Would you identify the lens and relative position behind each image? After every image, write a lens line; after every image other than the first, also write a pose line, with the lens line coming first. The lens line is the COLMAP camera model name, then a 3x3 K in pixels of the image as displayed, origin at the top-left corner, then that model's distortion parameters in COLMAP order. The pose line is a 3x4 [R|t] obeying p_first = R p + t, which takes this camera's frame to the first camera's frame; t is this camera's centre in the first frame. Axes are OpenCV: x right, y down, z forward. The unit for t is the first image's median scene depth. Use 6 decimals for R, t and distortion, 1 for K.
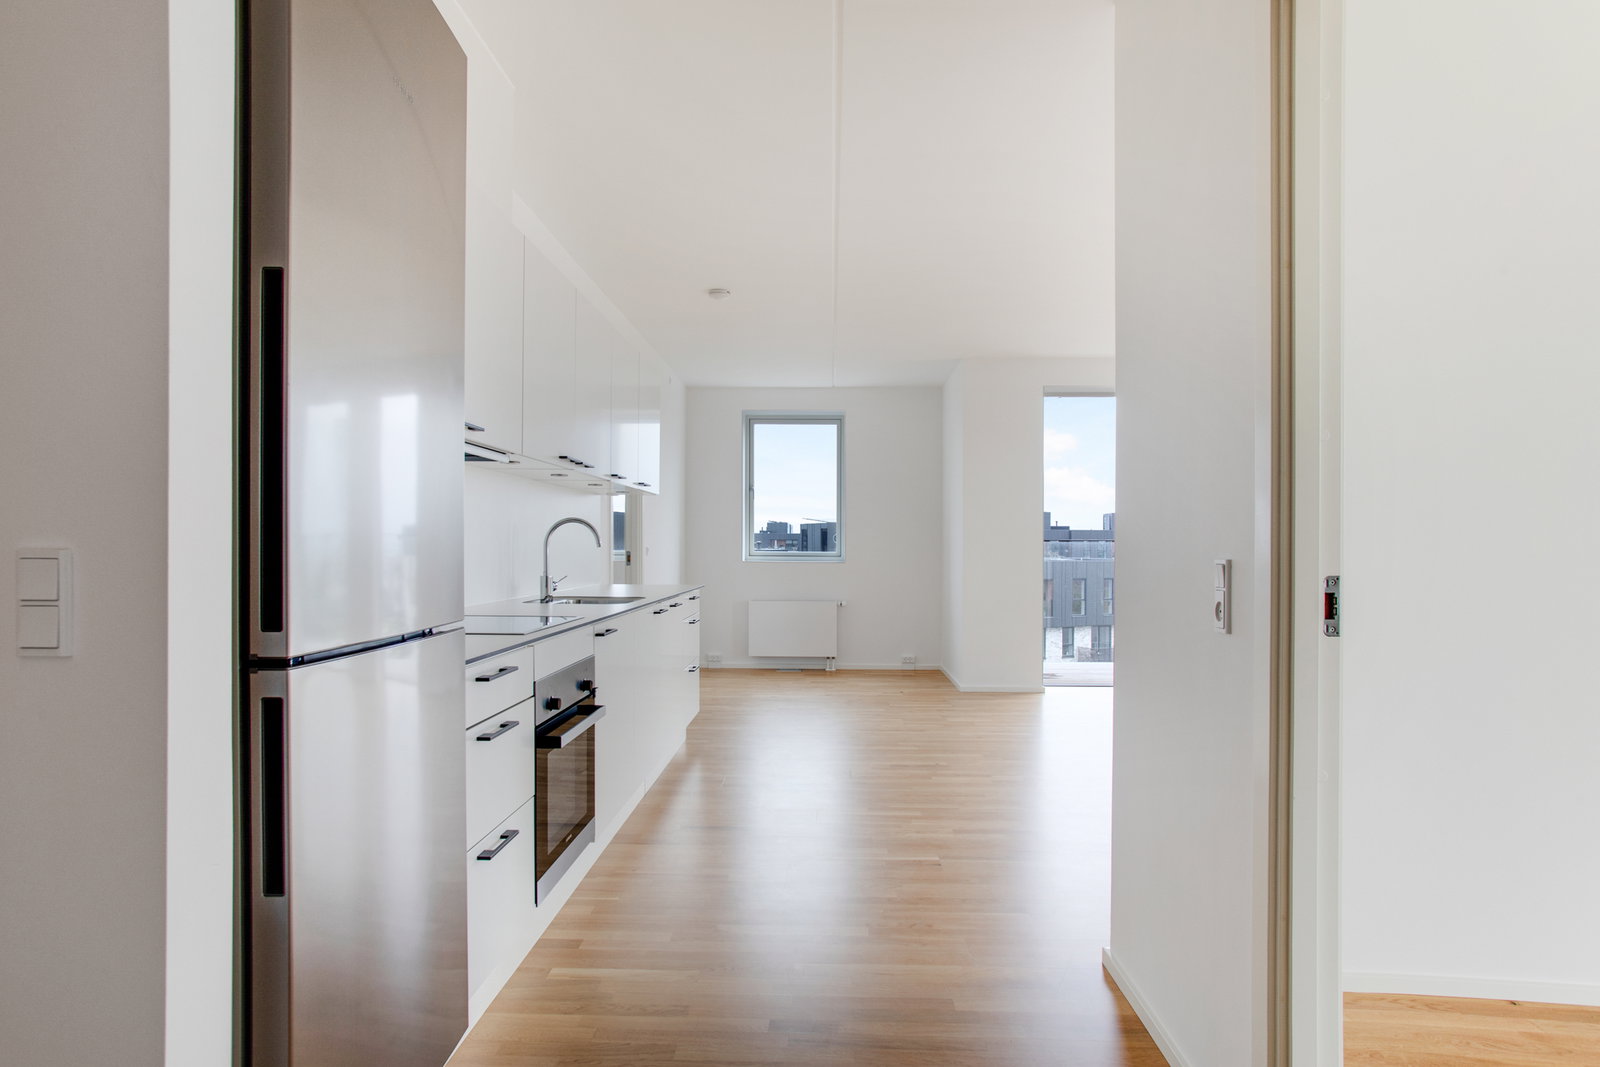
lens RADIAL K [[858.4, 0, 790.9], [0, 858.4, 539.0], [0, 0, 1]] dist [-0.083553, 0.046388]
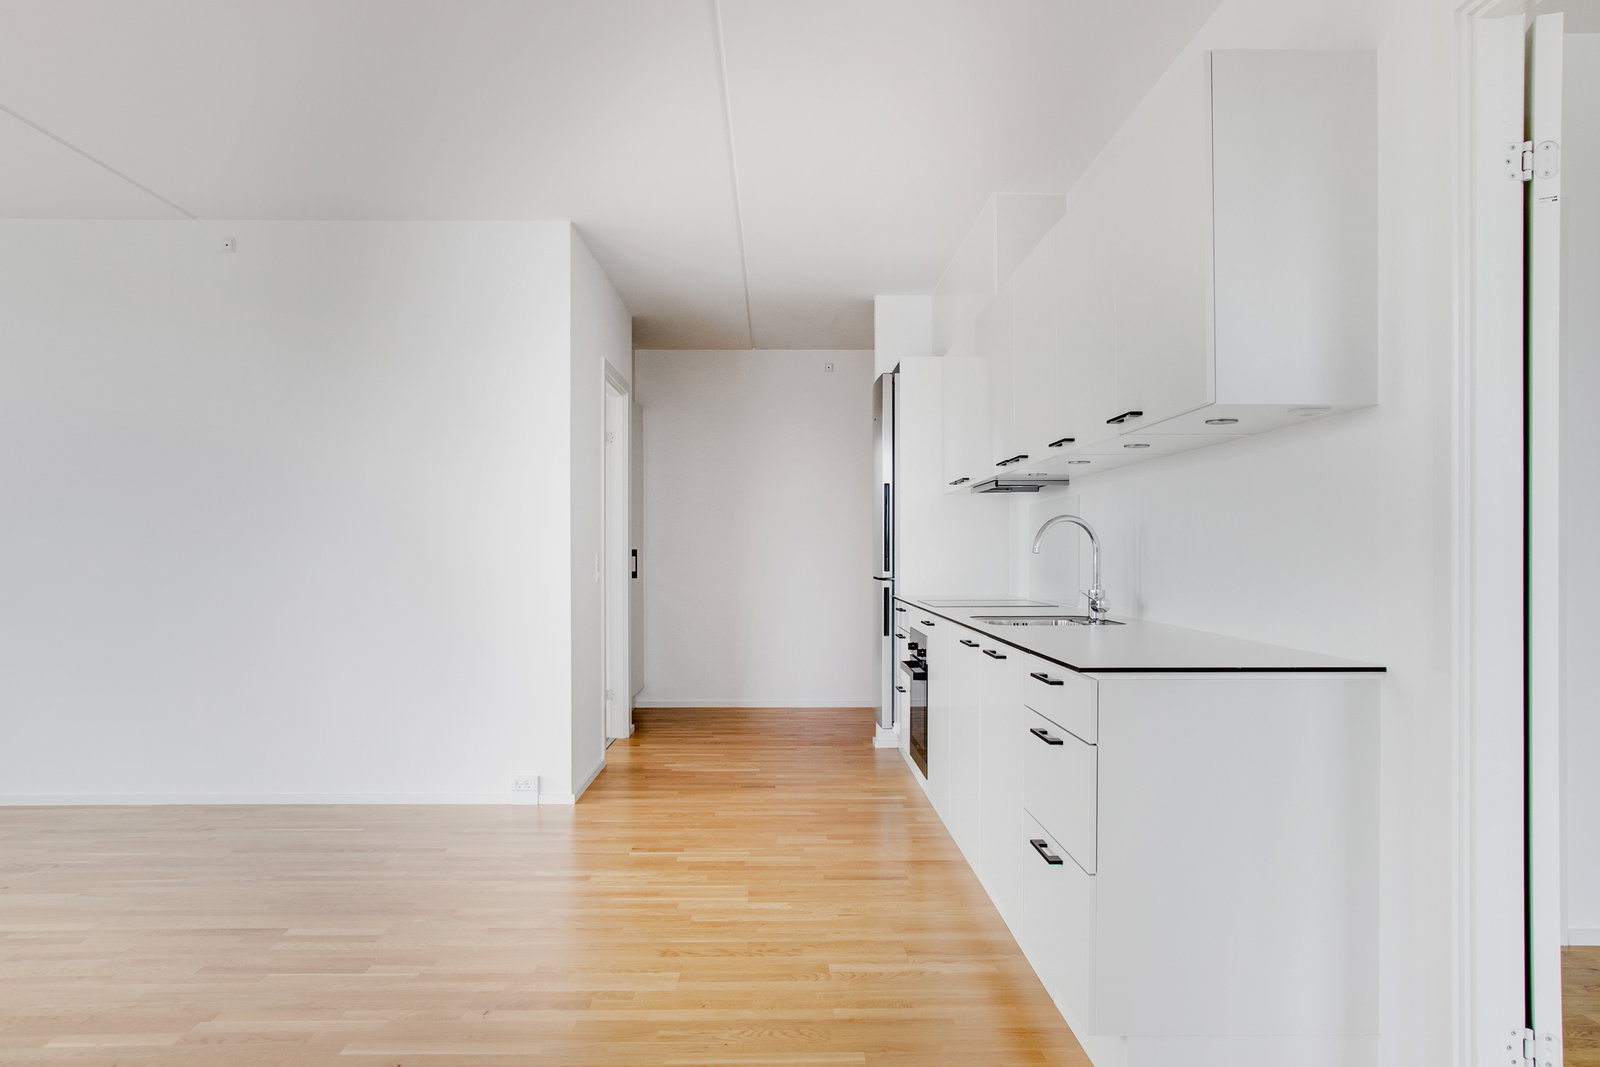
lens RADIAL K [[1141.0, 0, 797.9], [0, 1141.0, 583.2], [0, 0, 1]] dist [-0.061371, 0.063881]
pose [[-0.998716, -0.004137, -0.050485, 0.038796], [-0.005392, 0.999679, 0.024741, 0.010218], [0.050367, 0.024982, -0.998418, 2.208585]]
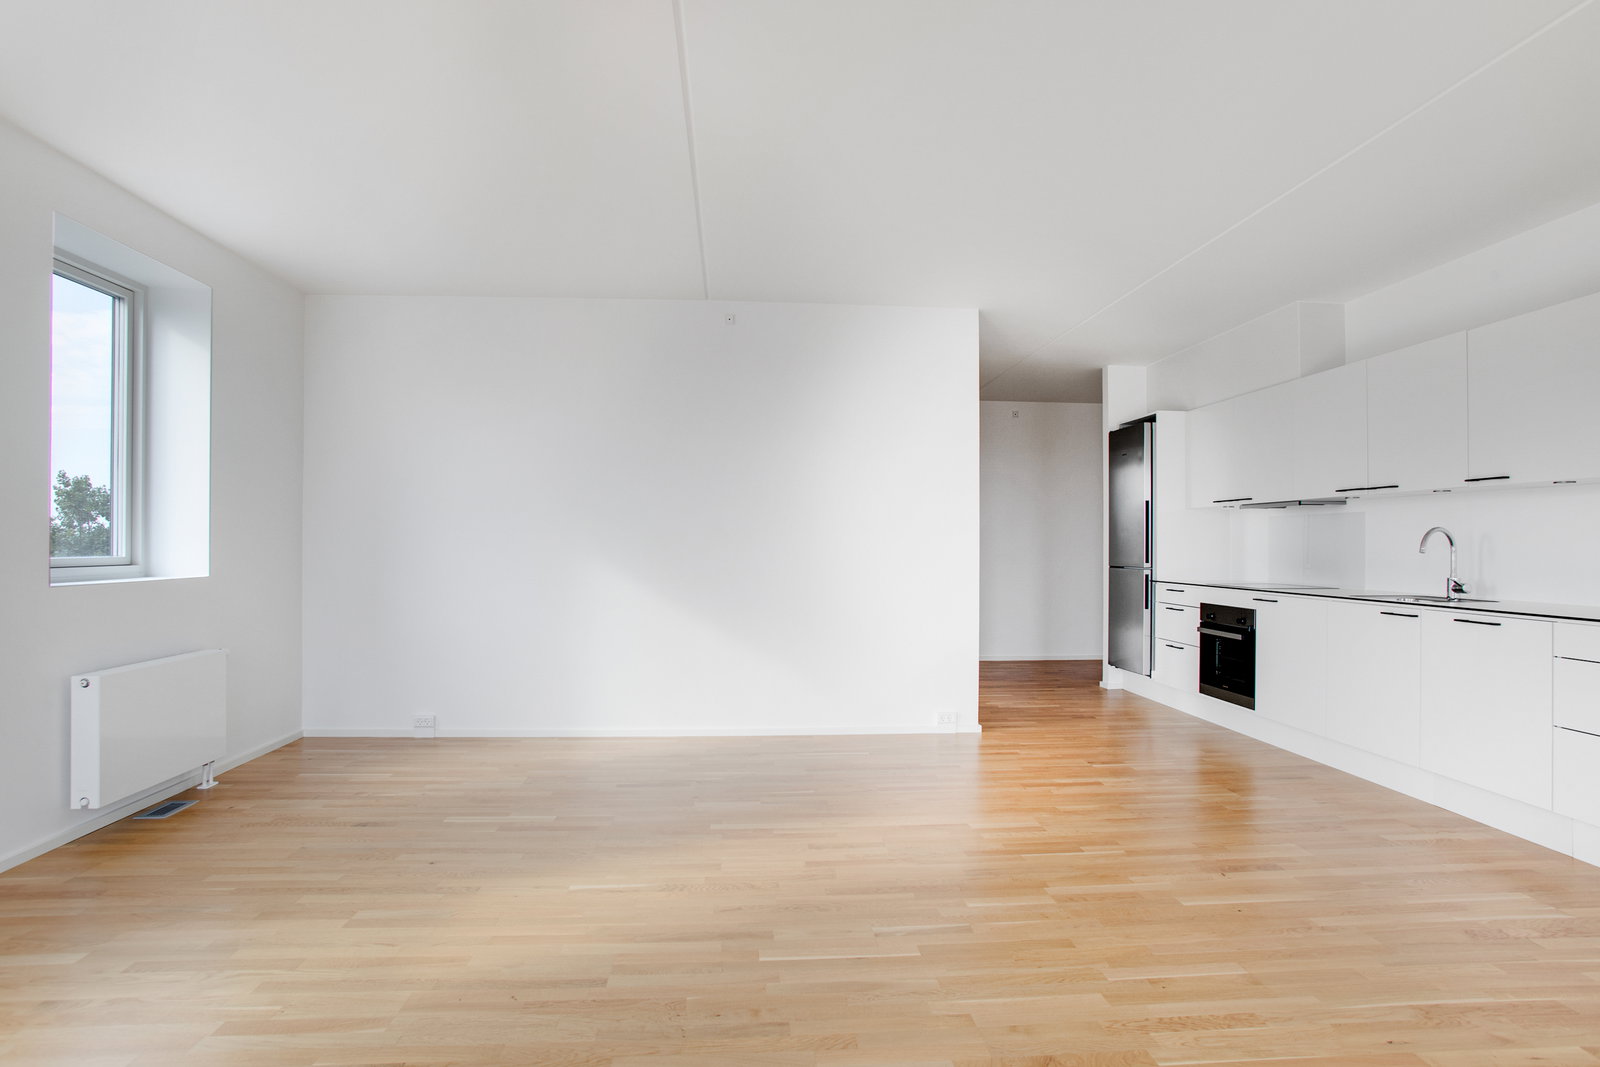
lens RADIAL K [[858.4, 0, 790.9], [0, 858.4, 539.0], [0, 0, 1]] dist [-0.083553, 0.046388]
pose [[-0.993979, -0.014094, -0.108658, 0.788335], [-0.013243, 0.999876, -0.008548, 0.008438], [0.108765, -0.007058, -0.994042, 2.201784]]
